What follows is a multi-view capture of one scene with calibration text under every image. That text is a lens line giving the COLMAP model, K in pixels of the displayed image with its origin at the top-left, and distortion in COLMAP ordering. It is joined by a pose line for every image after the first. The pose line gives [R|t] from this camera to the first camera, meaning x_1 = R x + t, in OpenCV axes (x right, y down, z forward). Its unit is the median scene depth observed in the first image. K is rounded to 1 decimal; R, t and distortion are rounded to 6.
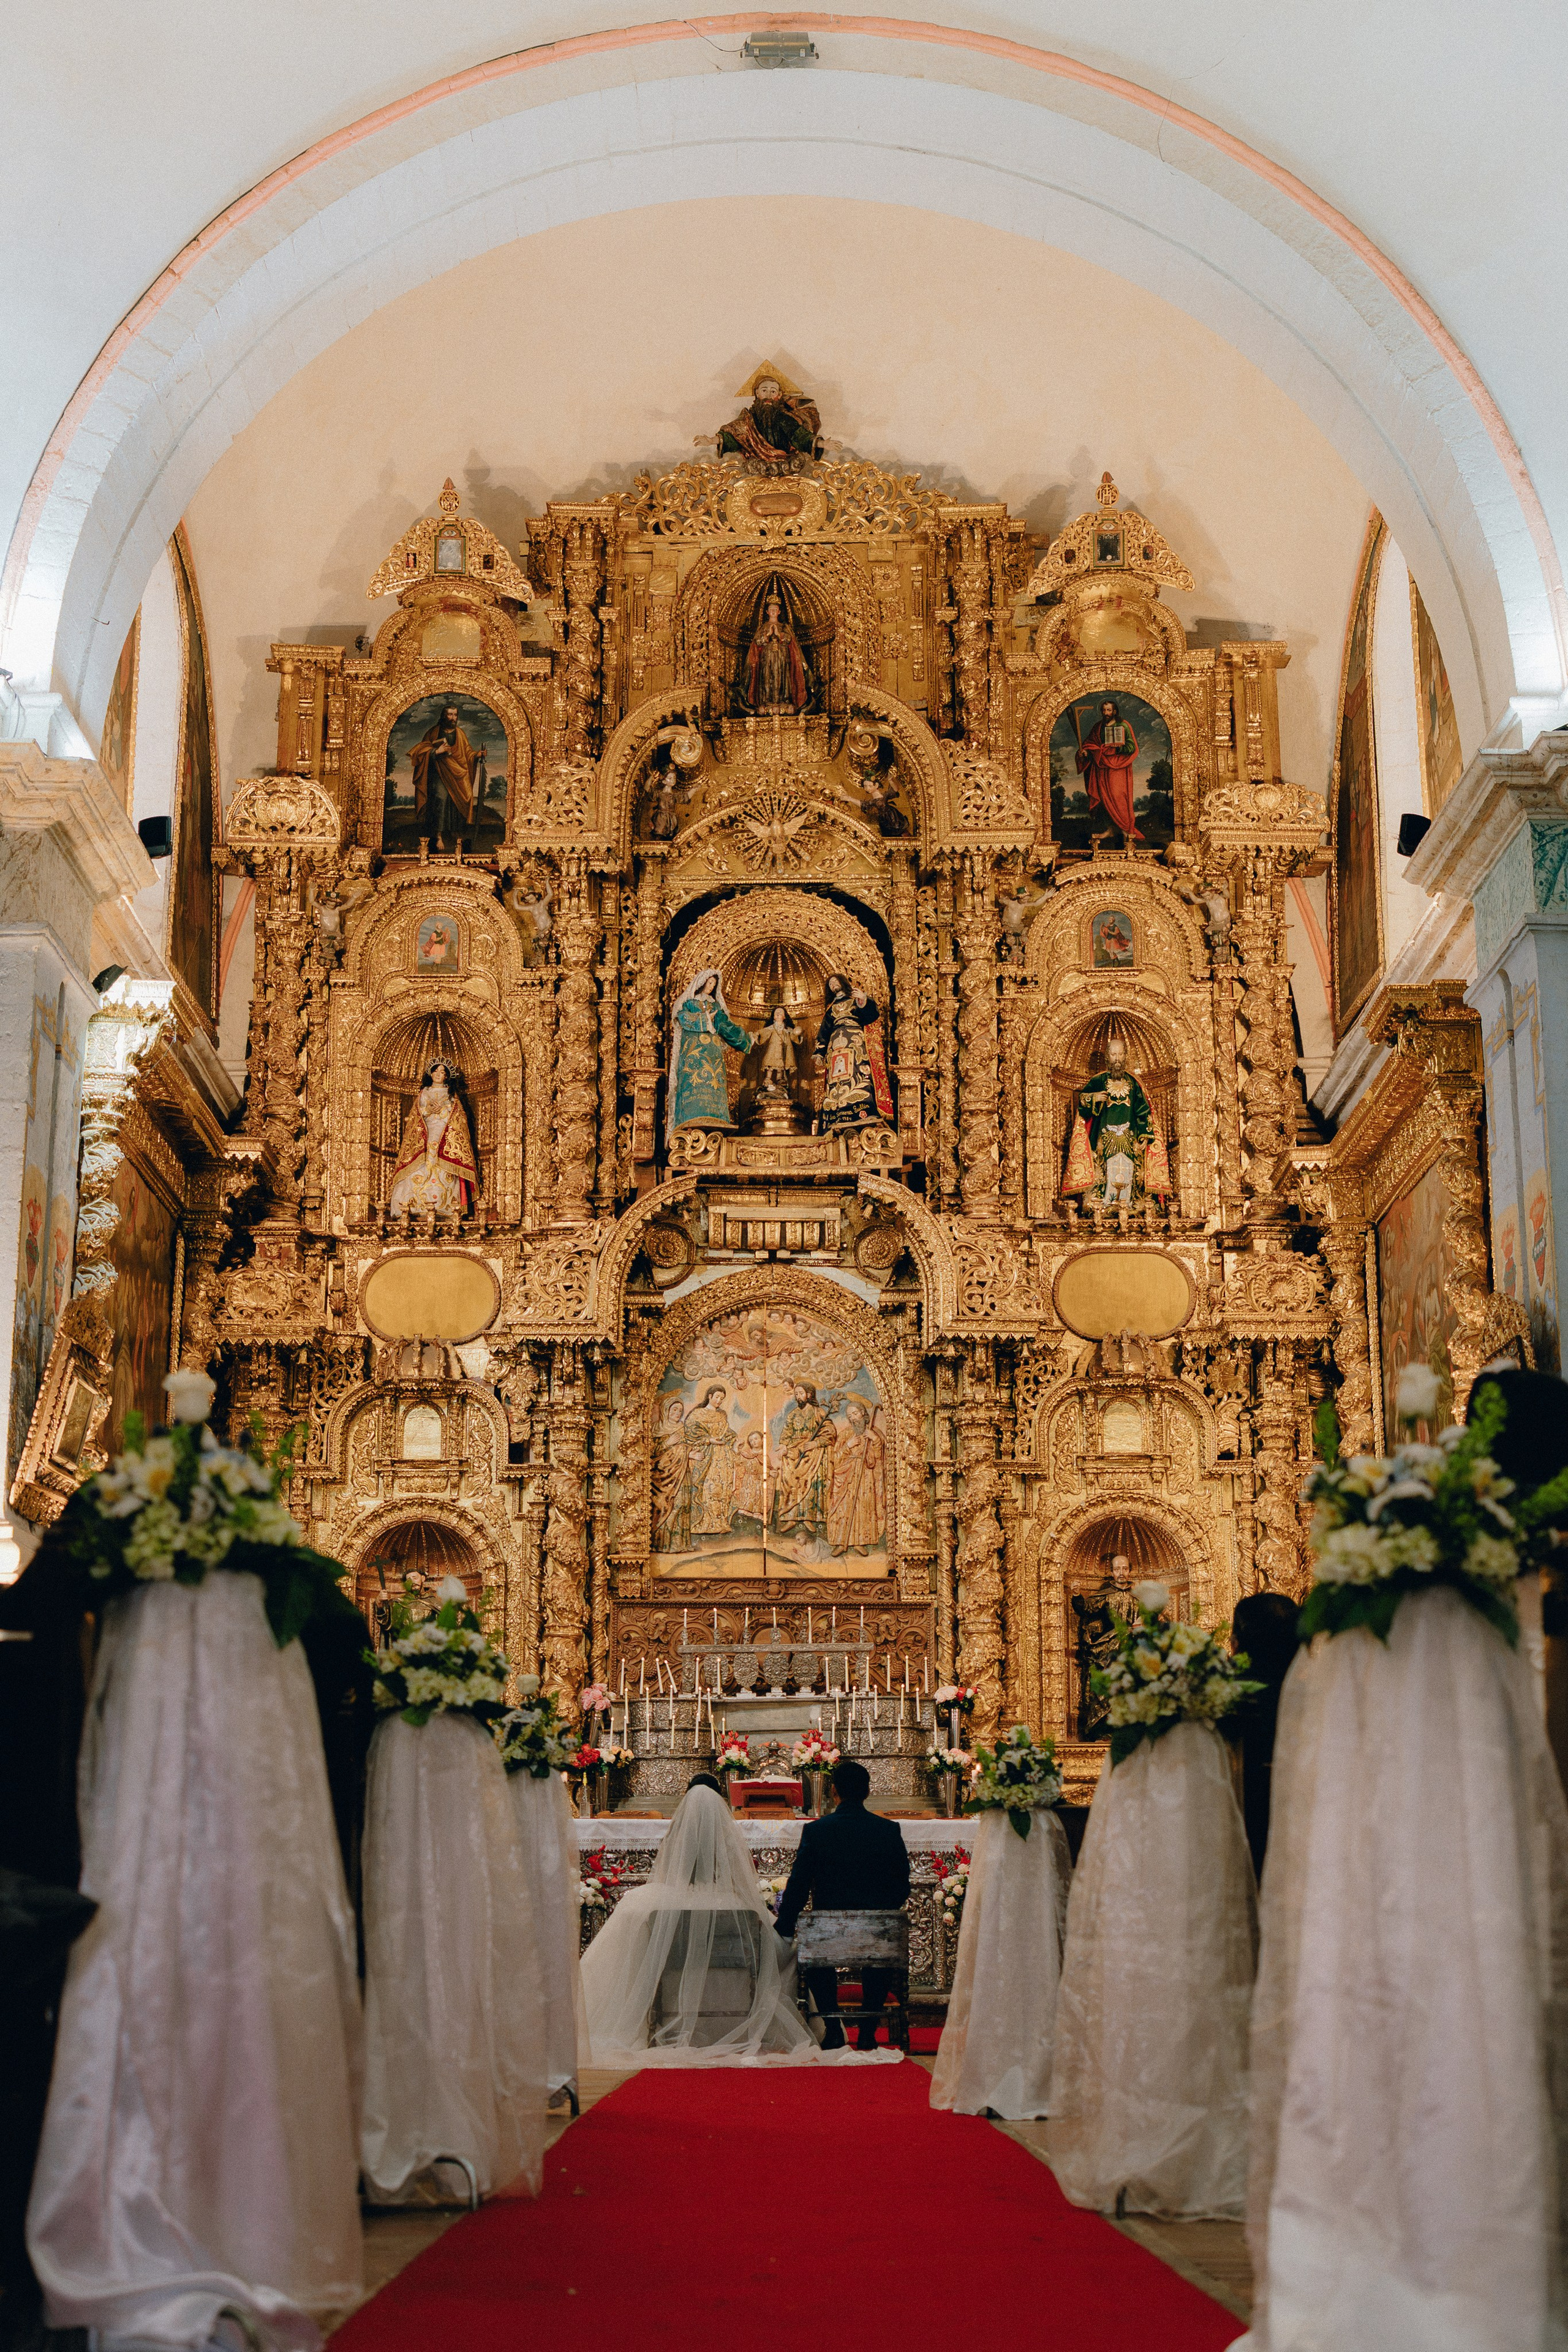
lens RADIAL K [[3169.9, 0, 784.0], [0, 3169.9, 1176.0], [0, 0, 1]] dist [-0.016389, 0.034906]
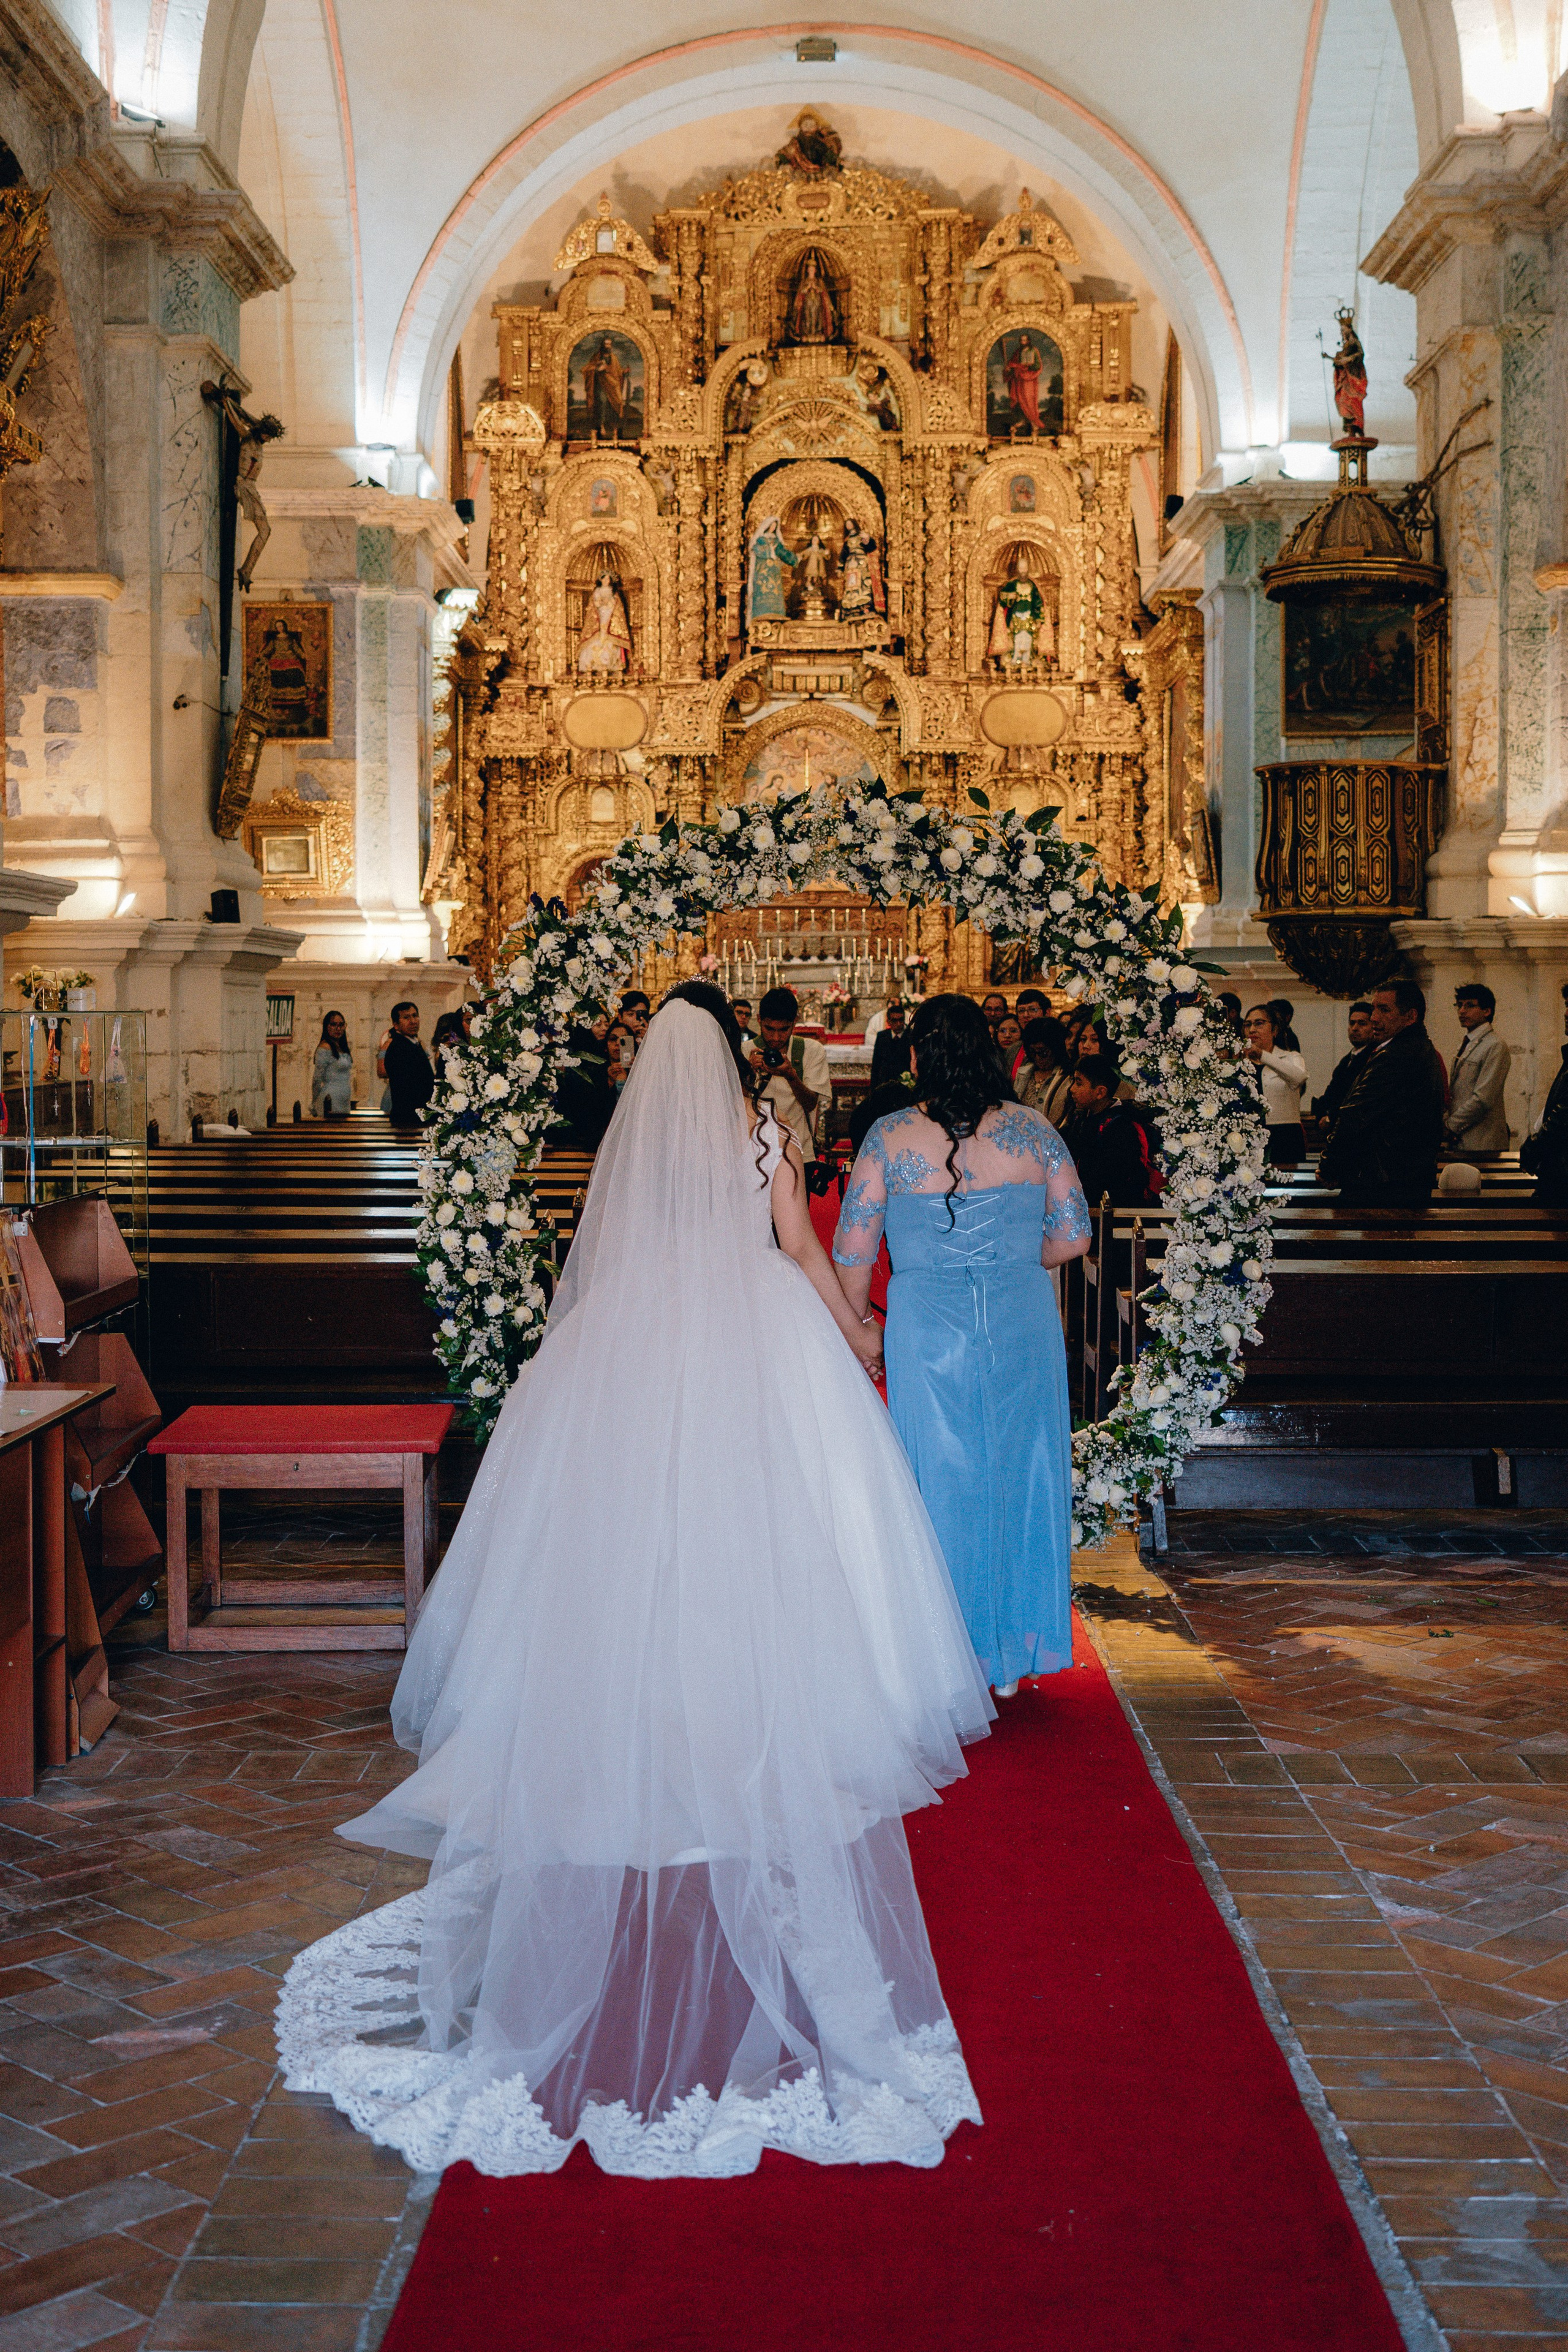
lens RADIAL K [[3023.5, 0, 784.0], [0, 3023.5, 1176.0], [0, 0, 1]] dist [-0.004185, 0.059672]
pose [[0.999939, 0.000127, -0.011056, -0.000425], [0.003066, 0.957545, 0.288269, -0.189312], [0.010623, -0.288285, 0.957486, -0.581317]]
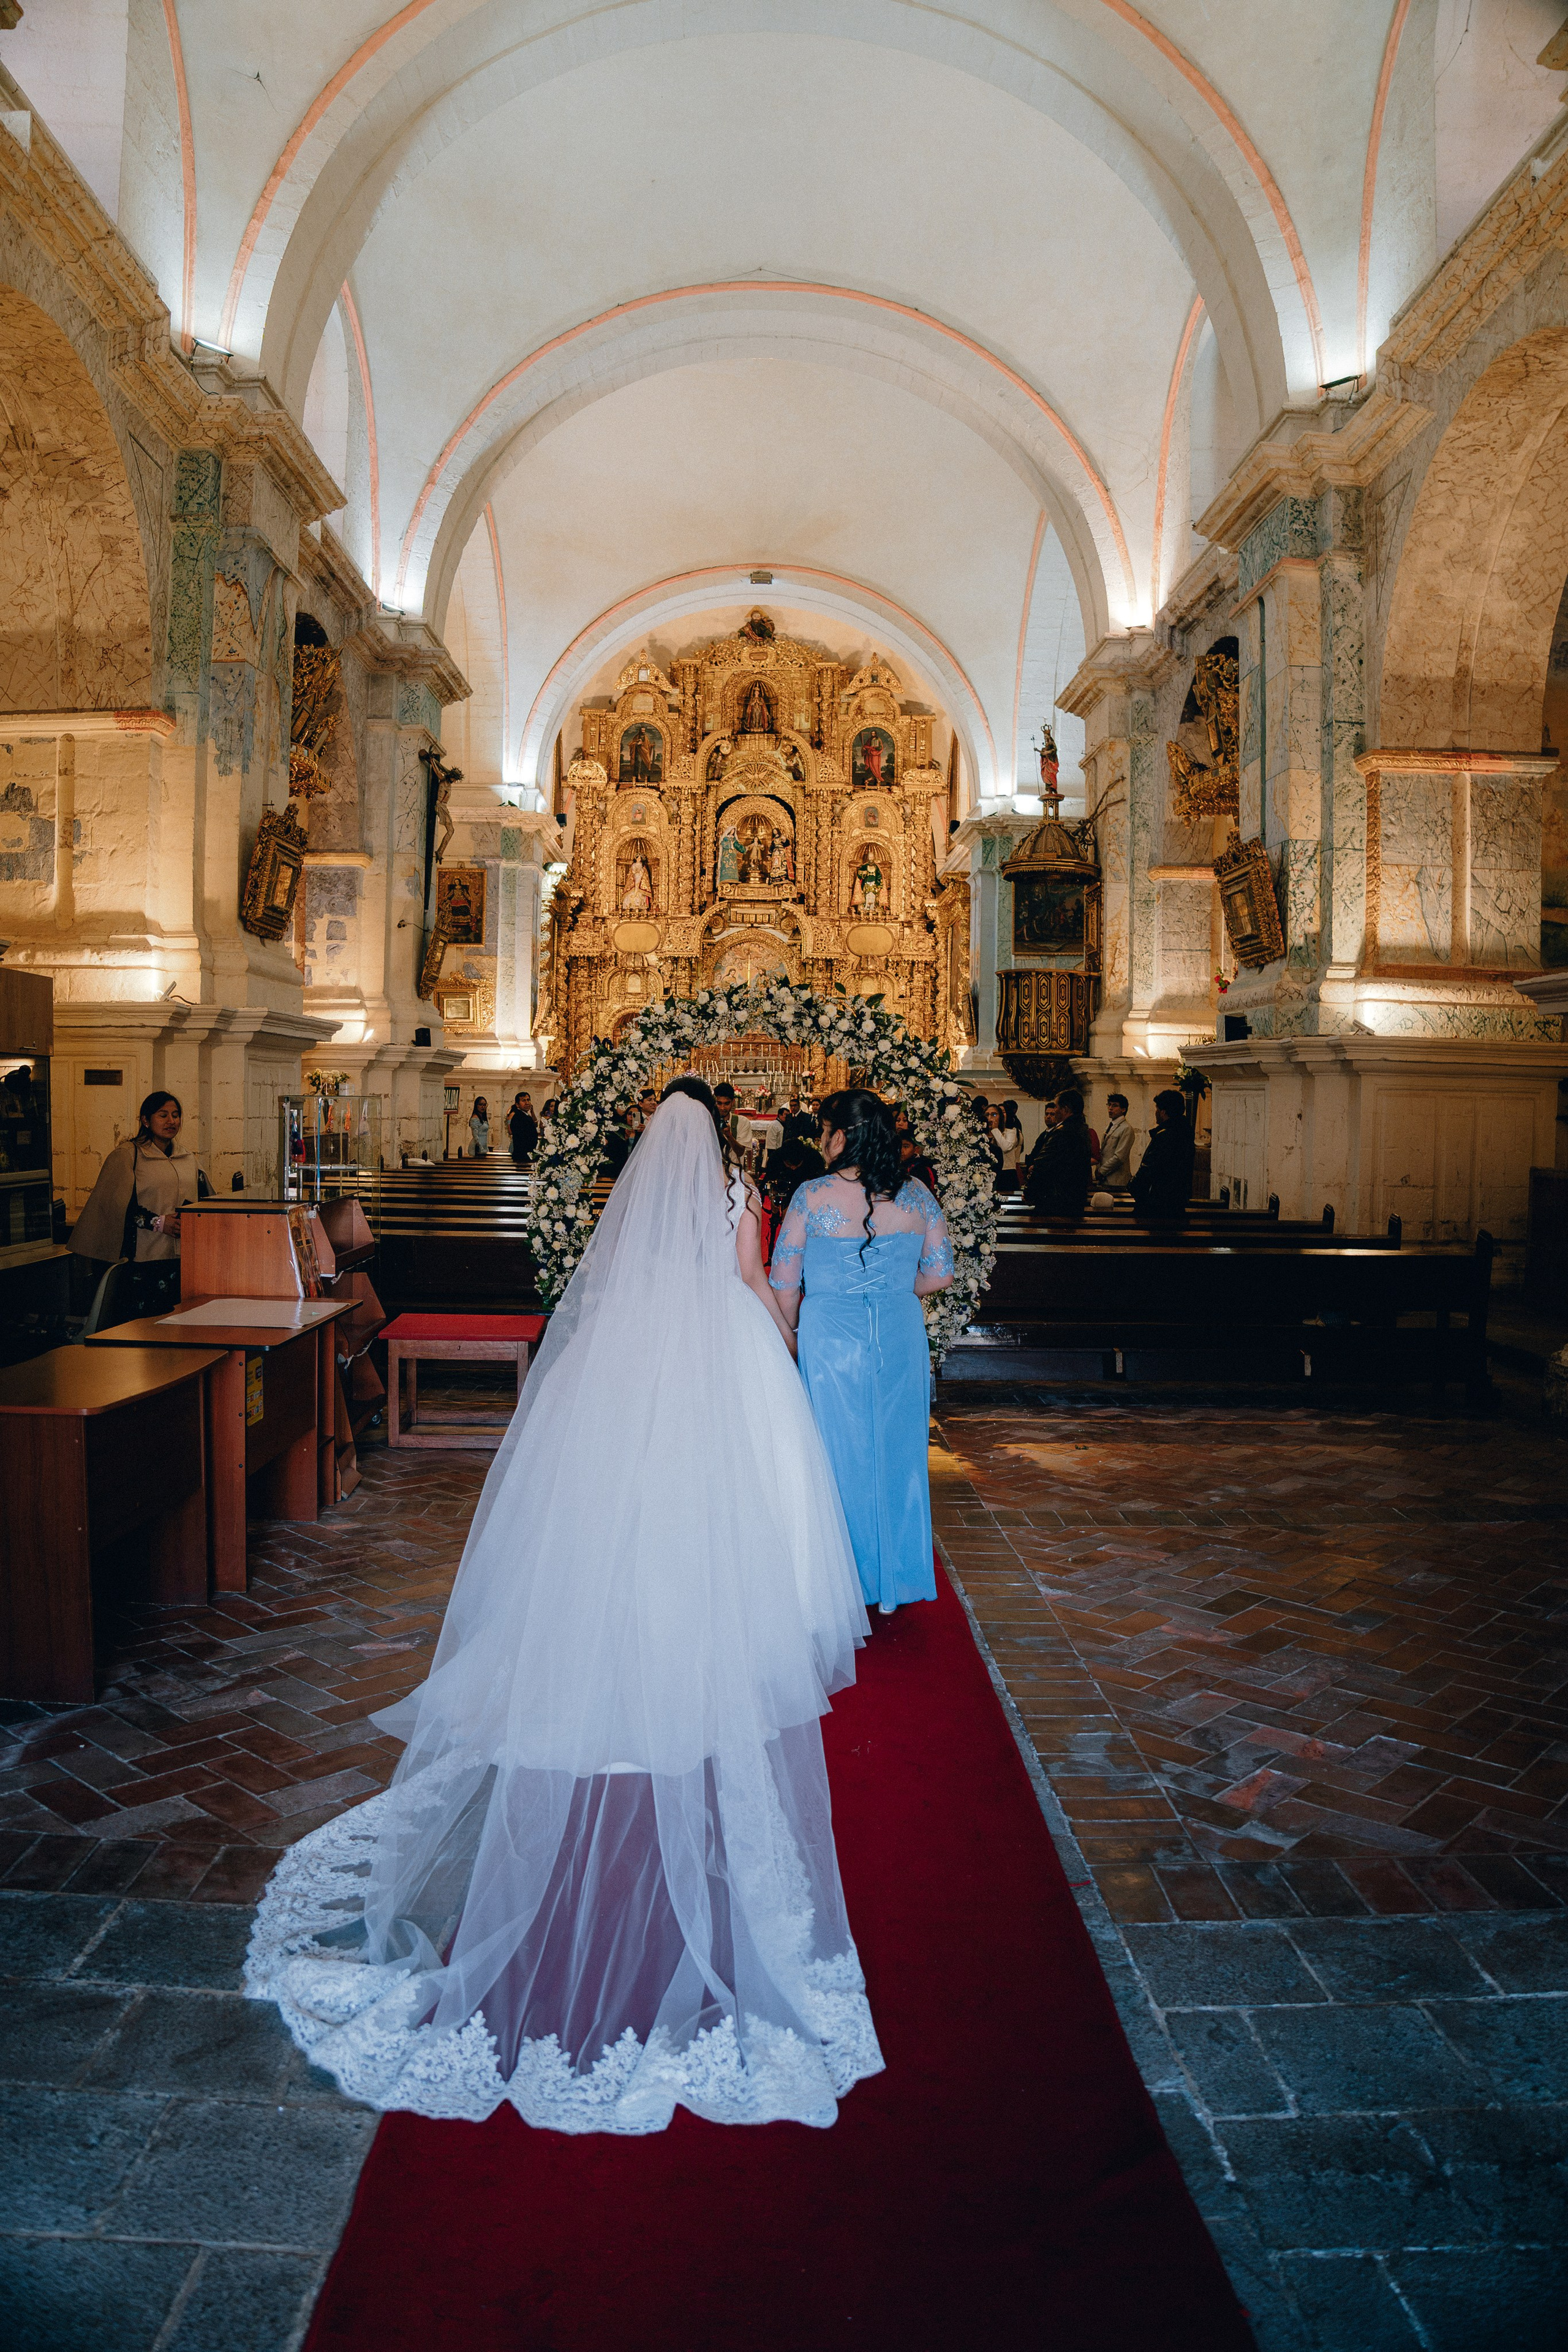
lens RADIAL K [[1703.4, 0, 784.0], [0, 1703.4, 1176.0], [0, 0, 1]] dist [-0.155555, -0.000425]
pose [[0.999655, 0.018063, 0.019092, 0.000096], [-0.022663, 0.960287, 0.278091, -0.191158], [-0.013310, -0.278427, 0.960365, -0.587366]]
